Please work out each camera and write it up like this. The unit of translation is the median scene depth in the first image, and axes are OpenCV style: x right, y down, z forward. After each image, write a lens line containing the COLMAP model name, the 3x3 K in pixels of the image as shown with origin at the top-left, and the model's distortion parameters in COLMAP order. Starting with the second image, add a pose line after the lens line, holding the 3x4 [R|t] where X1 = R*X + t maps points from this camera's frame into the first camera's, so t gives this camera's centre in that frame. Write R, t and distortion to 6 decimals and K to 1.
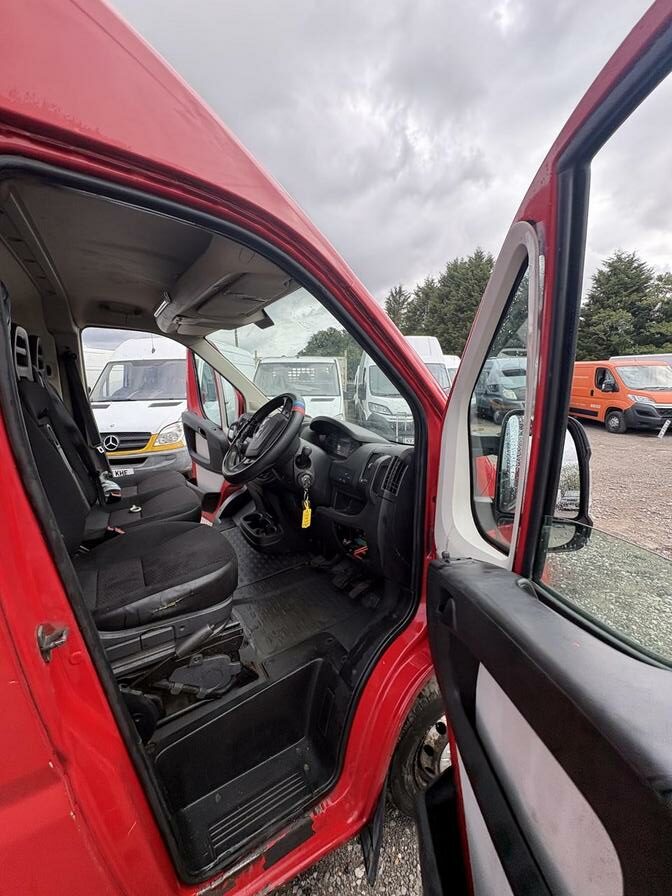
lens RADIAL K [[359.2, 0, 335.6], [0, 359.2, 448.7], [0, 0, 1]] dist [-0.001702, 0.000158]
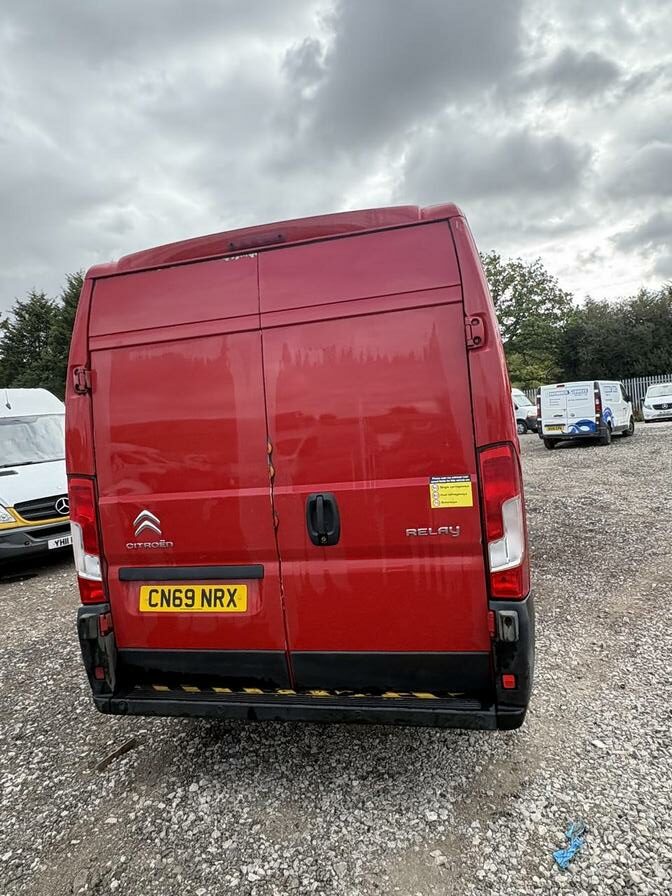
lens RADIAL K [[556.8, 0, 336.2], [0, 556.8, 443.5], [0, 0, 1]] dist [0.003892, -0.001320]
pose [[0.705148, -0.084881, 0.703961, -1.187192], [0.210144, 0.973223, -0.093150, 0.111644], [-0.677204, 0.213618, 0.704104, -0.505897]]
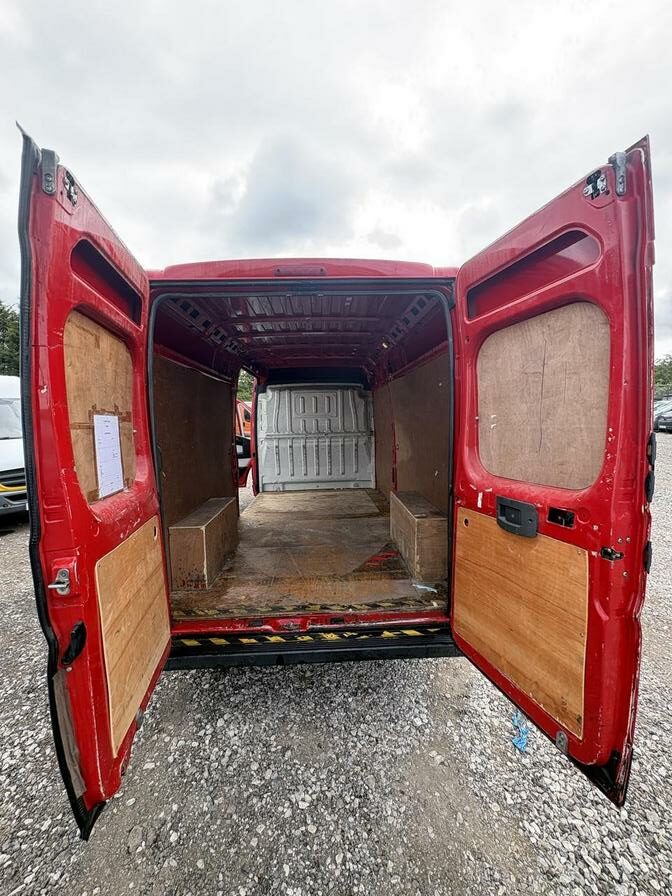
lens RADIAL K [[357.6, 0, 334.1], [0, 357.6, 448.6], [0, 0, 1]] dist [-0.001045, 0.000304]
pose [[0.490885, -0.083547, 0.867209, -1.201183], [0.174133, 0.984715, -0.003701, 0.069051], [-0.853645, 0.152826, 0.497930, -0.336618]]
